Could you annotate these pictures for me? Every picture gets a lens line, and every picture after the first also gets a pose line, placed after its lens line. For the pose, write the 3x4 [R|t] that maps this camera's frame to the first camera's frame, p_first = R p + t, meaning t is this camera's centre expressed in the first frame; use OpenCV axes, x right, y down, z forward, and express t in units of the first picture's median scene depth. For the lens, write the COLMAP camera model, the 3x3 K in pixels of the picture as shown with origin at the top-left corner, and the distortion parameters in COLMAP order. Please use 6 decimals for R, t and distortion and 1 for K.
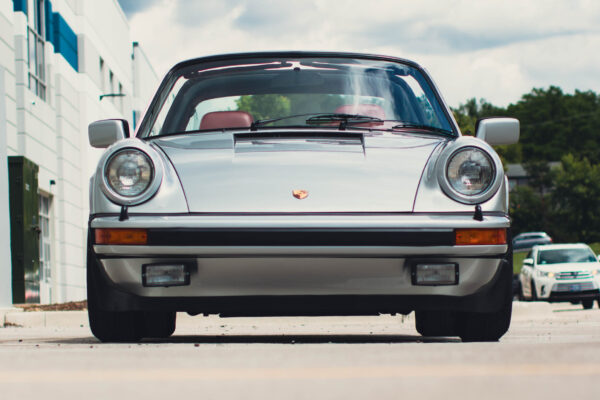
lens RADIAL K [[2270.0, 0, 300.0], [0, 2270.0, 200.0], [0, 0, 1]] dist [-0.011724, -0.032630]
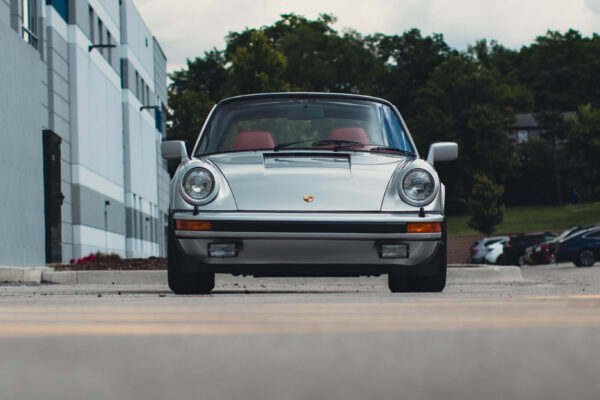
lens RADIAL K [[2270.0, 0, 300.0], [0, 2270.0, 200.0], [0, 0, 1]] dist [-0.011724, -0.032630]
pose [[0.999963, 0.008571, 0.001226, -0.007539], [-0.008591, 0.999811, 0.017443, -0.028571], [-0.001076, -0.017453, 0.999847, -0.551535]]
